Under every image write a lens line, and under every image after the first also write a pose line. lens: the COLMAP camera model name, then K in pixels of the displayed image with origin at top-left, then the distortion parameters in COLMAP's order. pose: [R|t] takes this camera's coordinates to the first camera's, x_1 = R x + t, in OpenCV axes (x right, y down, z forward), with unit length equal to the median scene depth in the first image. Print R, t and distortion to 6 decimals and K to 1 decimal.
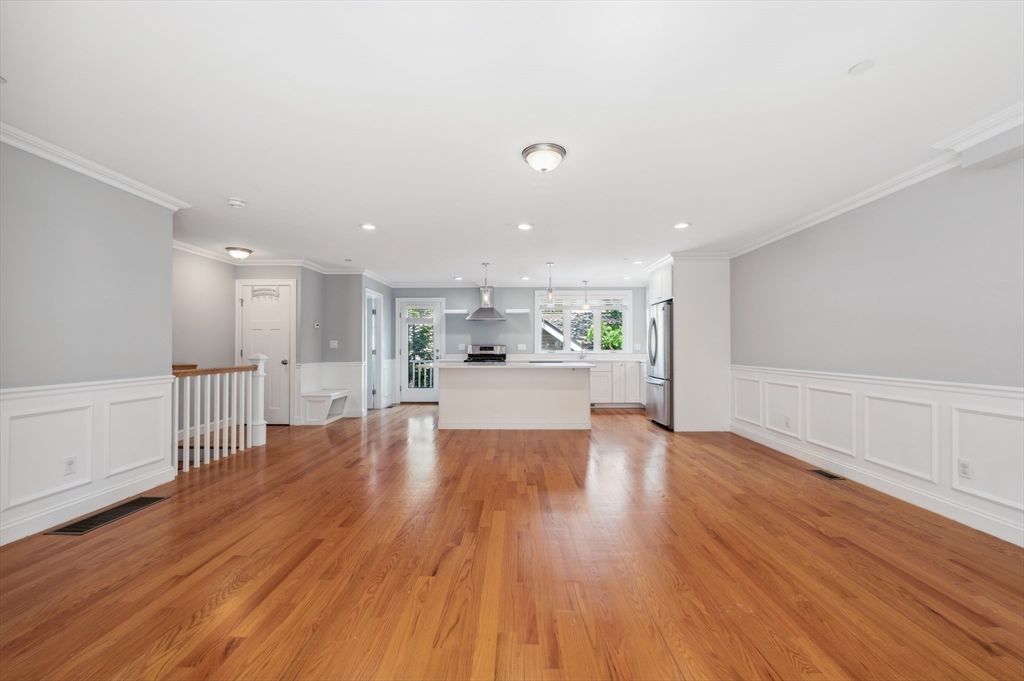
lens RADIAL K [[414.3, 0, 511.9], [0, 414.3, 340.3], [0, 0, 1]] dist [-0.000924, 0.001029]
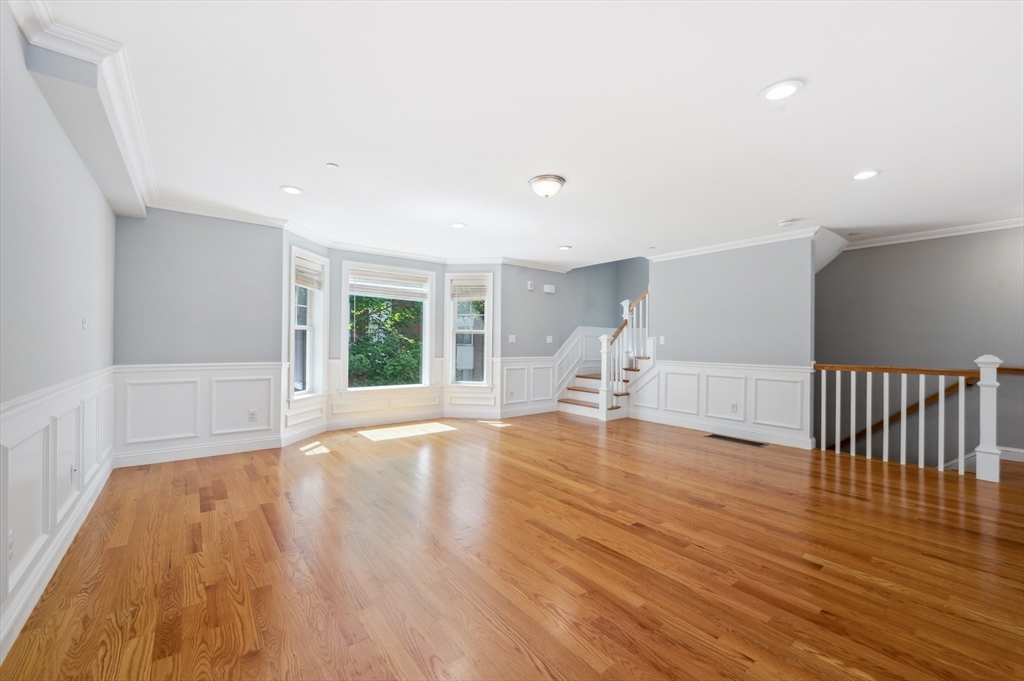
lens RADIAL K [[414.3, 0, 513.0], [0, 414.3, 342.5], [0, 0, 1]] dist [-0.000924, 0.001029]
pose [[-0.779024, -0.006426, -0.626961, 0.399261], [0.002886, 0.999900, -0.013836, 0.014766], [0.626987, -0.012588, -0.778928, 0.828774]]
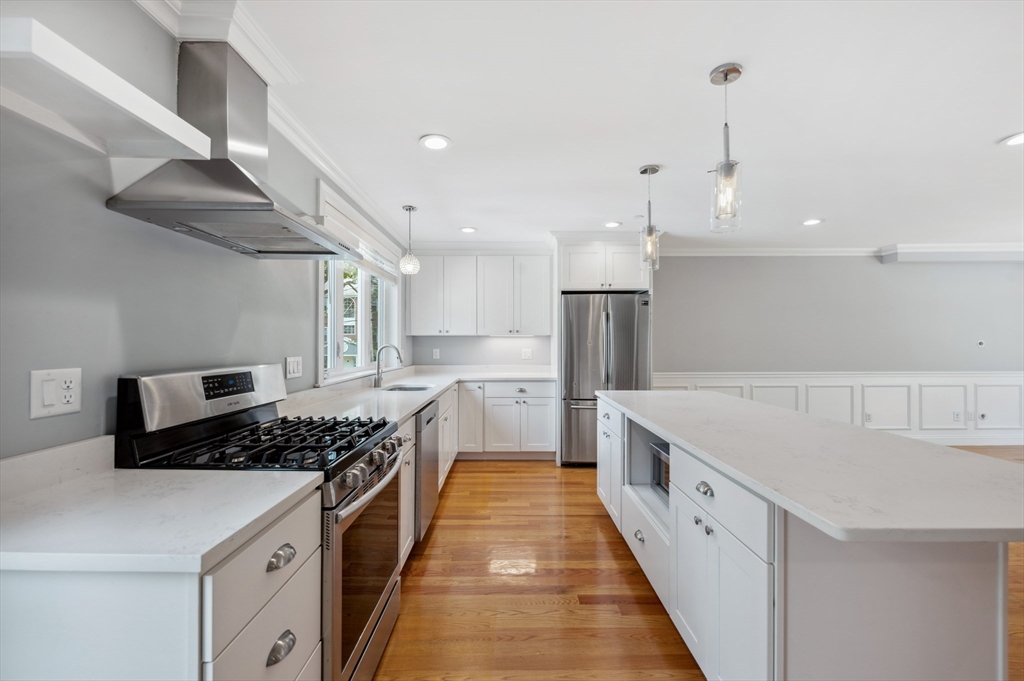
lens RADIAL K [[414.3, 0, 513.7], [0, 414.3, 343.4], [0, 0, 1]] dist [-0.000924, 0.001029]
pose [[-0.027520, 0.000691, 0.999621, -0.337424], [-0.014489, 0.999894, -0.001090, -0.000198], [-0.999516, -0.014514, -0.027508, 1.180942]]
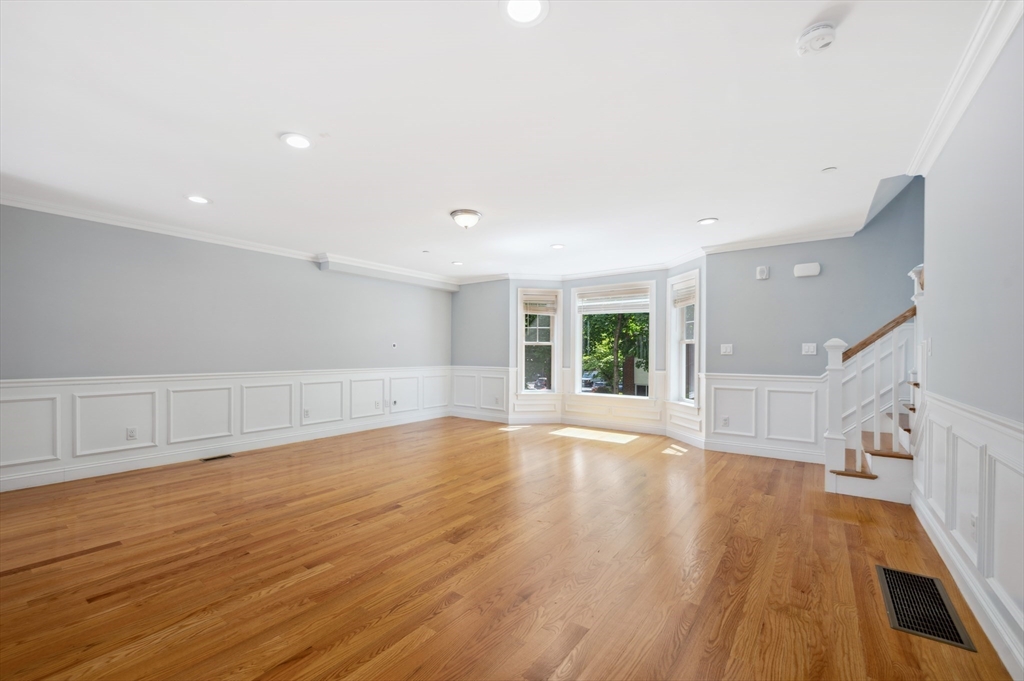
lens RADIAL K [[414.3, 0, 500.9], [0, 414.3, 356.6], [0, 0, 1]] dist [-0.000924, 0.001029]
pose [[-0.807379, -0.007381, 0.589988, -0.375748], [-0.013489, 0.999891, -0.005949, 0.016210], [-0.589880, -0.012762, -0.807390, 0.911510]]
